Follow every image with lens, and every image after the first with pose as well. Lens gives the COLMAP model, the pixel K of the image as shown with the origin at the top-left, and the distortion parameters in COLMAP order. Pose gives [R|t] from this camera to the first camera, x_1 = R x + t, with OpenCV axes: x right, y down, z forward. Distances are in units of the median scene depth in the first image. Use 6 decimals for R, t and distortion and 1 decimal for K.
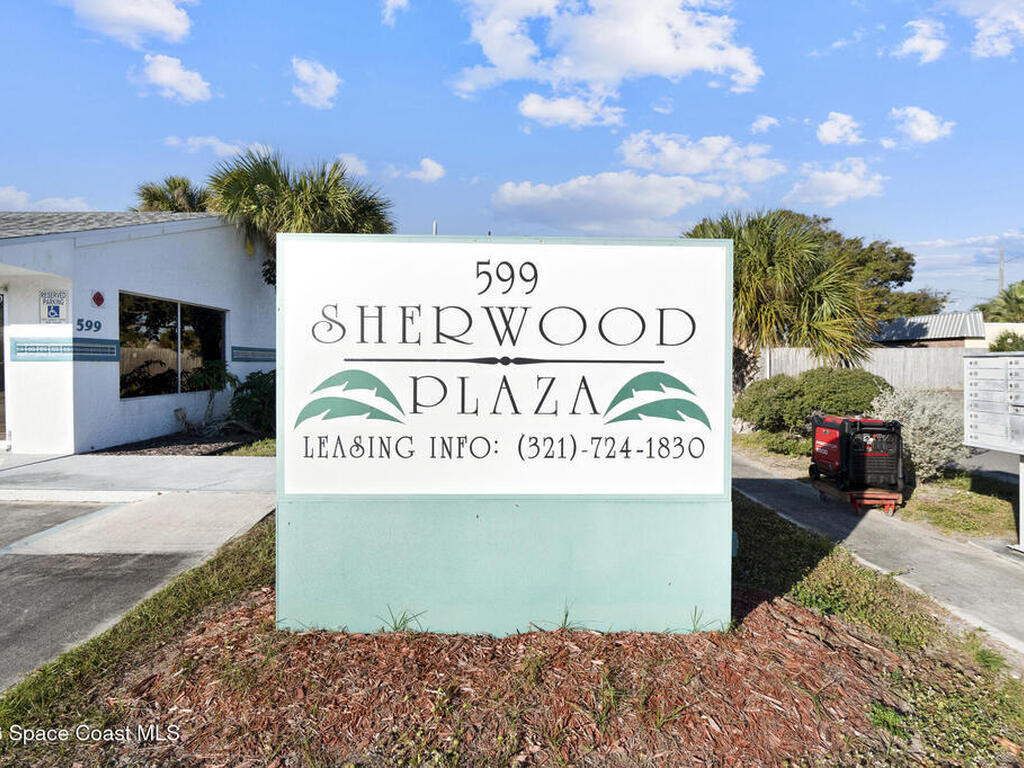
lens RADIAL K [[521.6, 0, 503.5], [0, 521.6, 367.1], [0, 0, 1]] dist [-0.002172, 0.003438]
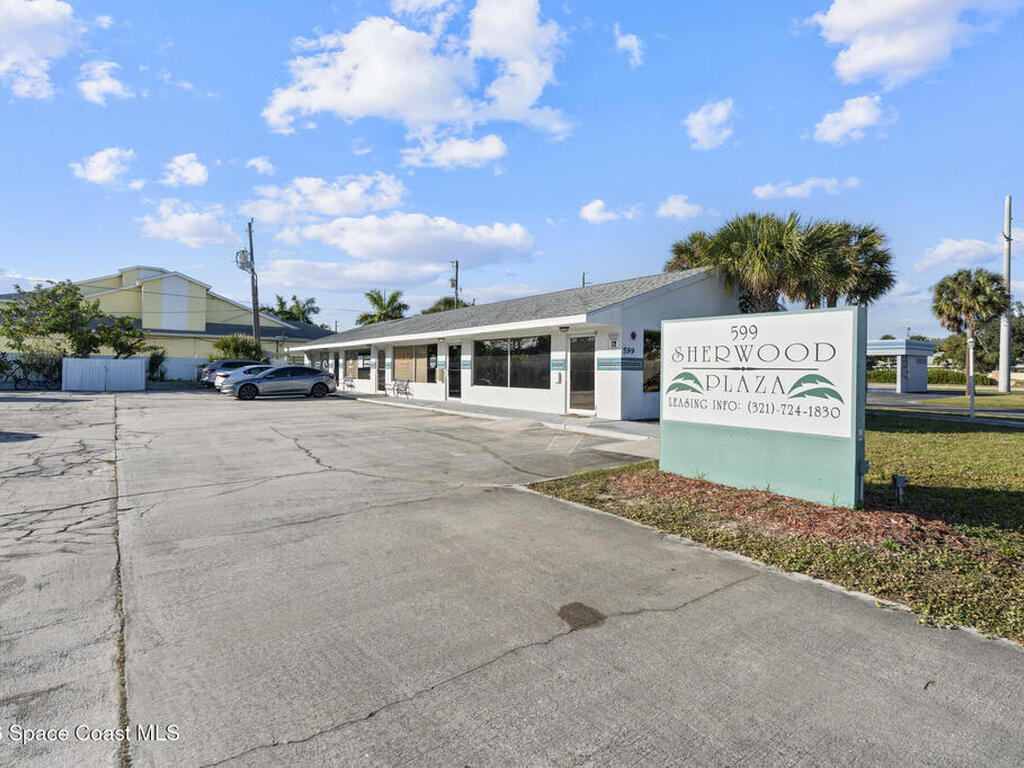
lens RADIAL K [[521.6, 0, 512.5], [0, 521.6, 380.3], [0, 0, 1]] dist [-0.002172, 0.003438]
pose [[0.594414, 0.019347, -0.803926, 1.234745], [-0.017972, 0.999780, 0.010772, 0.031899], [0.803958, 0.008045, 0.594631, -1.169268]]
